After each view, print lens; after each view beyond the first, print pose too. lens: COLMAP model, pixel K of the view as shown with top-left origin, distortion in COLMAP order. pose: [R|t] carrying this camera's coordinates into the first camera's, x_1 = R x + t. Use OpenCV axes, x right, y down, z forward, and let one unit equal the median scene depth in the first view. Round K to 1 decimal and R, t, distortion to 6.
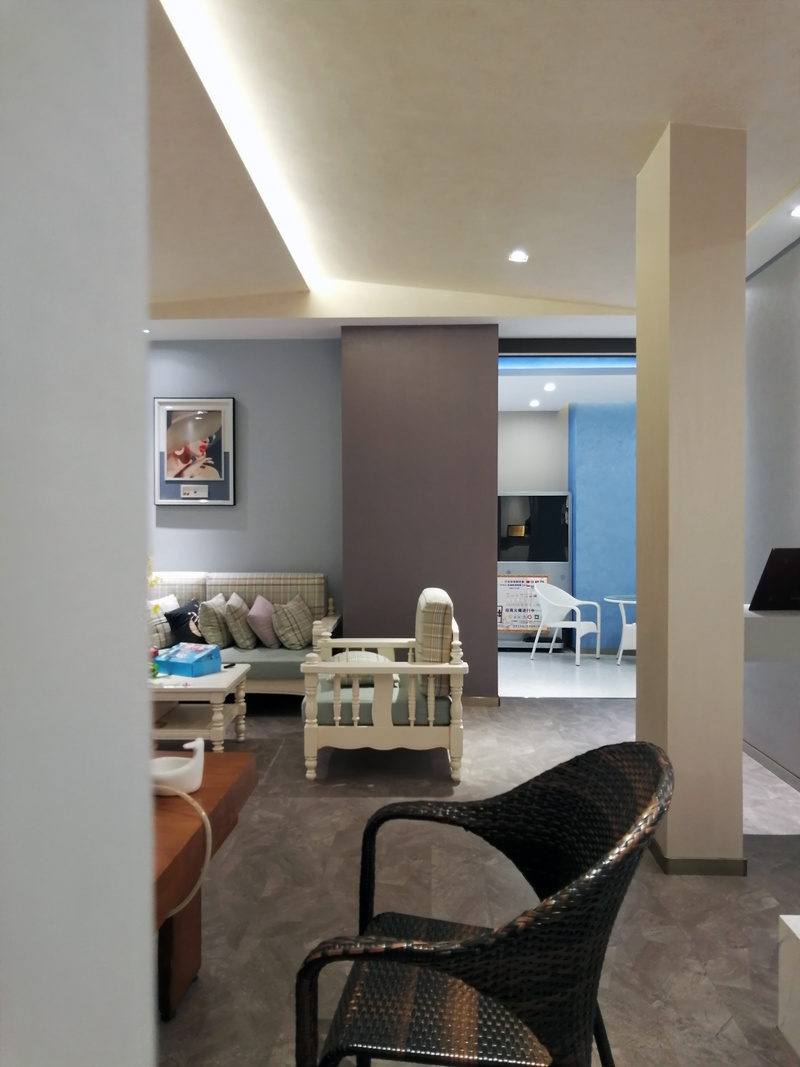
lens RADIAL K [[838.9, 0, 393.9], [0, 838.9, 535.4], [0, 0, 1]] dist [0.009106, 0.004238]
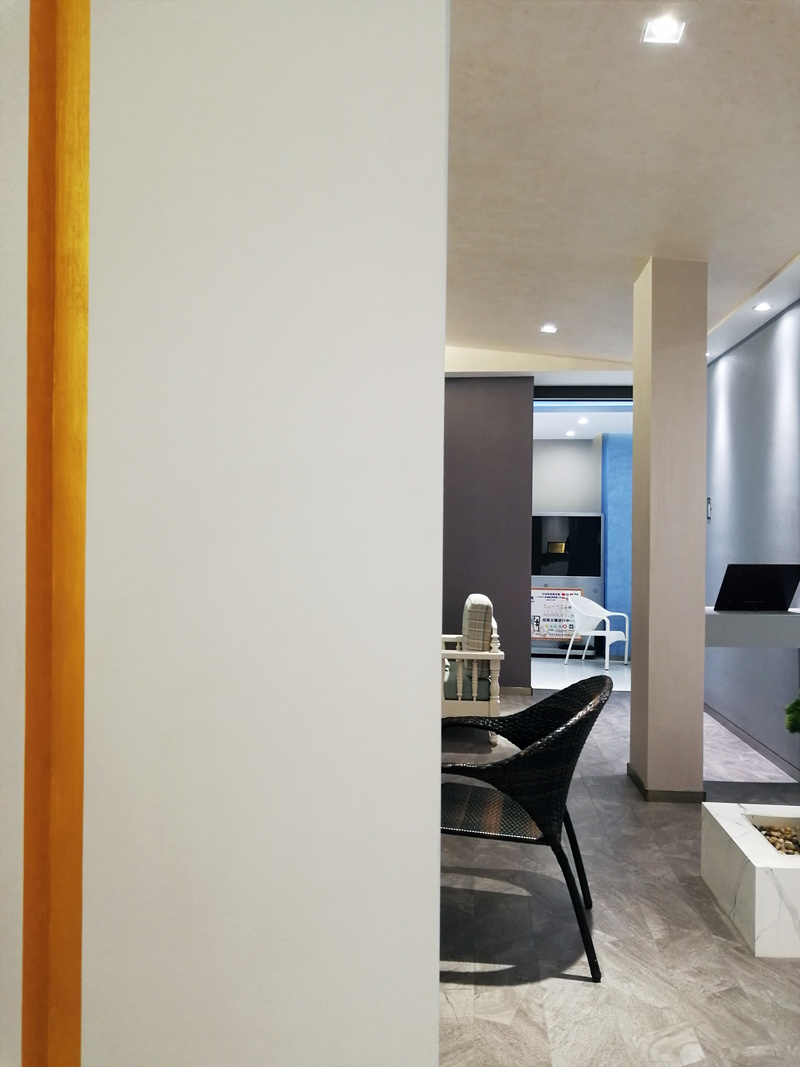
lens RADIAL K [[838.9, 0, 402.8], [0, 838.9, 528.0], [0, 0, 1]] dist [0.009106, 0.004238]
pose [[0.999062, 0.012132, -0.041571, -0.014191], [-0.013231, 0.999567, -0.026264, -0.000218], [0.041235, 0.026789, 0.998790, -0.275014]]
